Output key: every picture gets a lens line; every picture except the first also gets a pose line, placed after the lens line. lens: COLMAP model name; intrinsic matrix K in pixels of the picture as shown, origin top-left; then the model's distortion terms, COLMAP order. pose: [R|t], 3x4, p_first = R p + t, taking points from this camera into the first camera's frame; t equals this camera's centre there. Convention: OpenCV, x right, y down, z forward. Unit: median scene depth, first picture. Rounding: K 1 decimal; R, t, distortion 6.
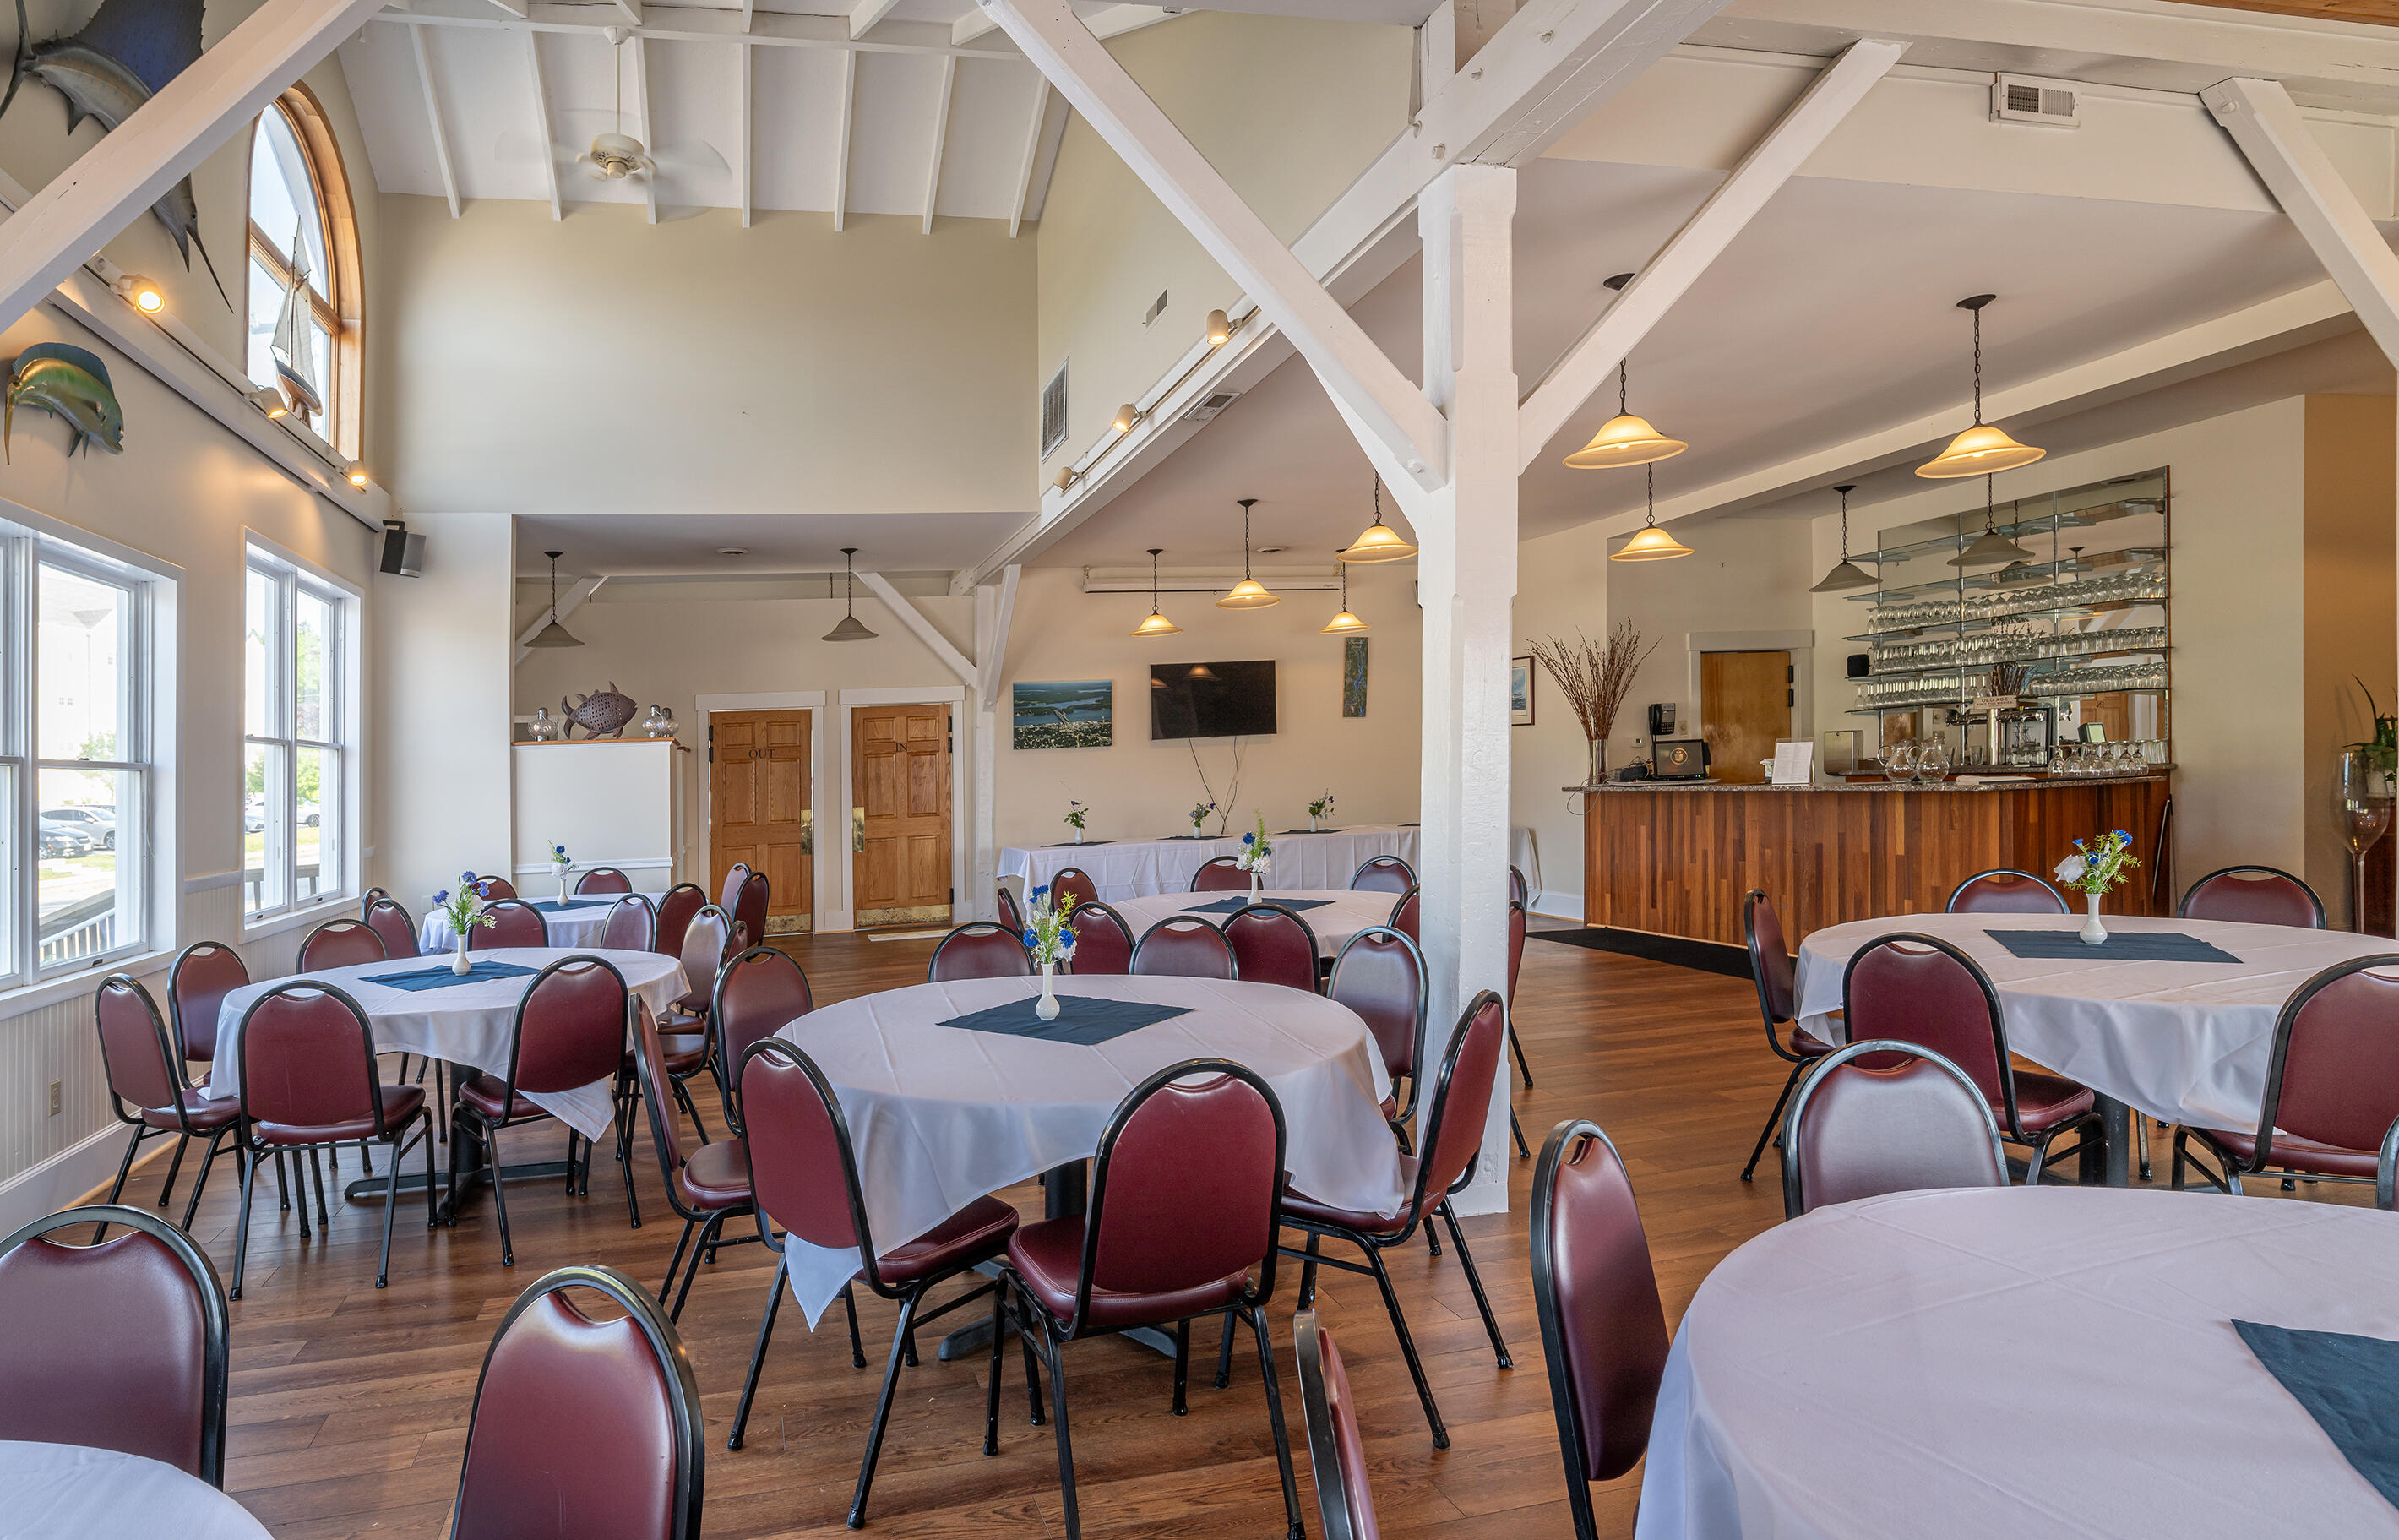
lens RADIAL K [[1080.8, 0, 1197.7], [0, 1080.8, 852.5], [0, 0, 1]] dist [-0.001266, -0.000314]
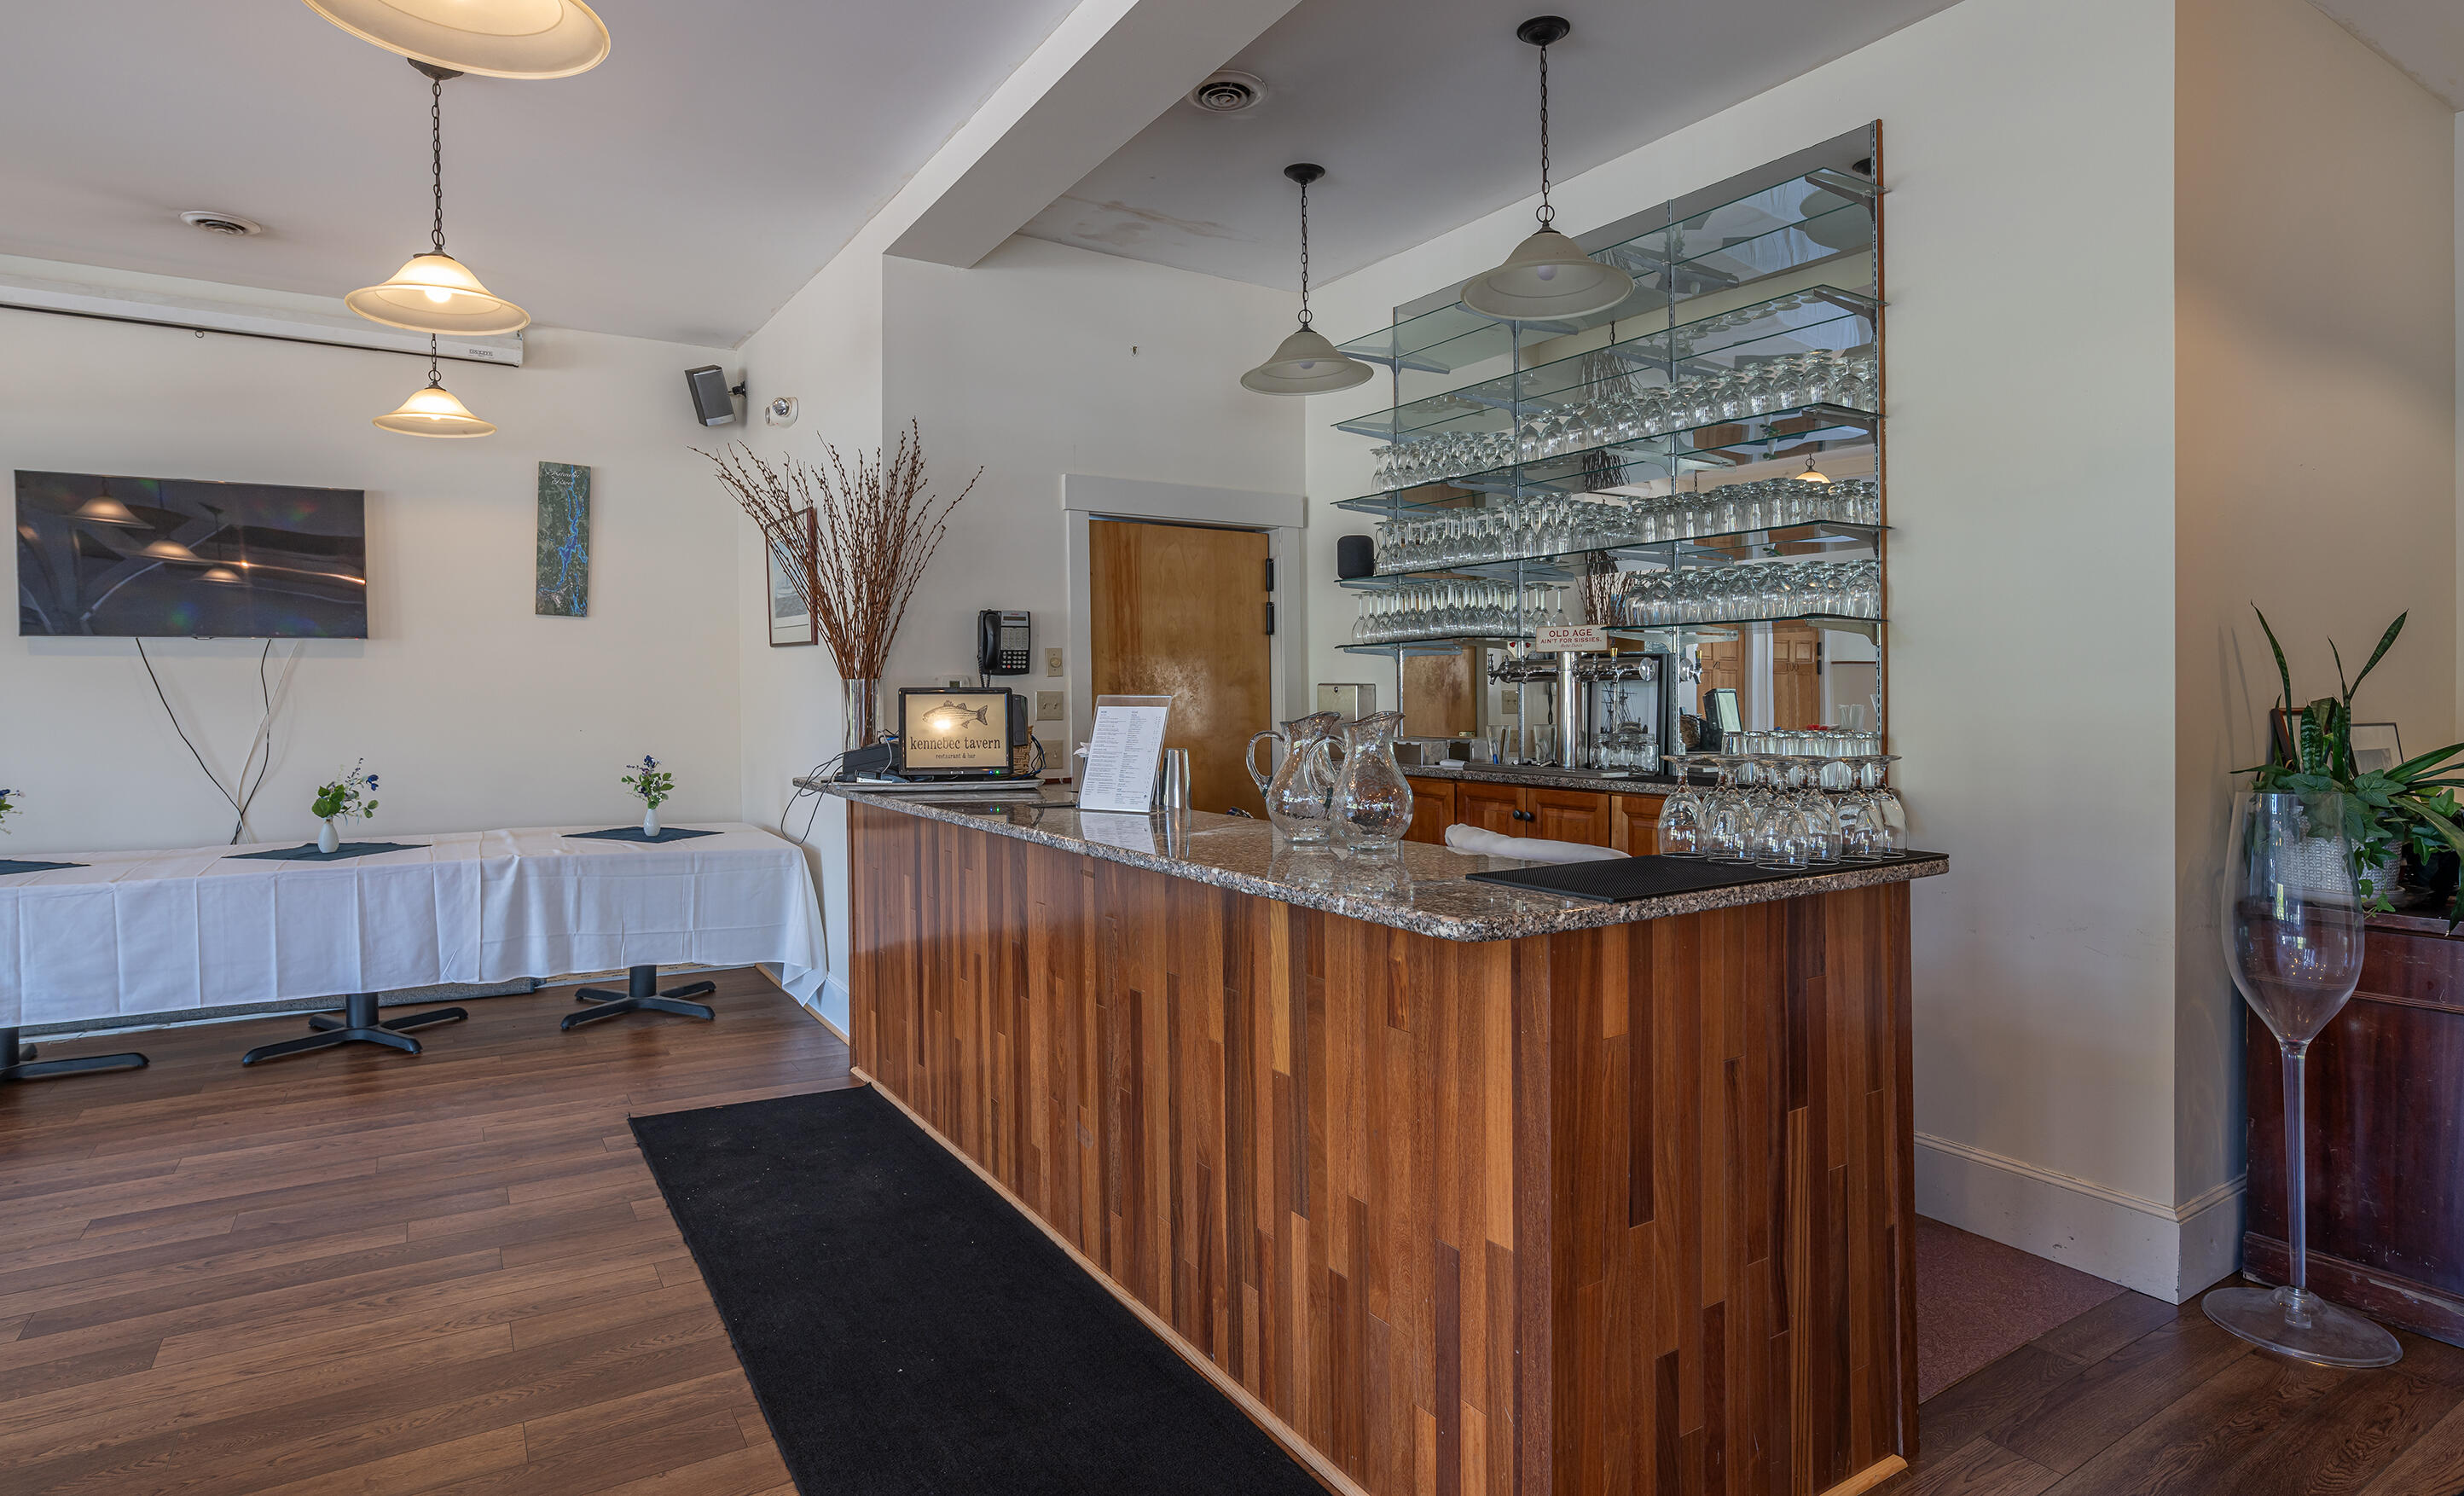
lens RADIAL K [[1331.3, 0, 1232.0], [0, 1331.3, 748.0], [0, 0, 1]] dist [-0.023974, -0.000619]
pose [[0.938247, 0.027927, 0.344836, 0.394764], [-0.012167, 0.998784, -0.047781, -0.059970], [-0.345751, 0.040635, 0.937446, 0.499585]]
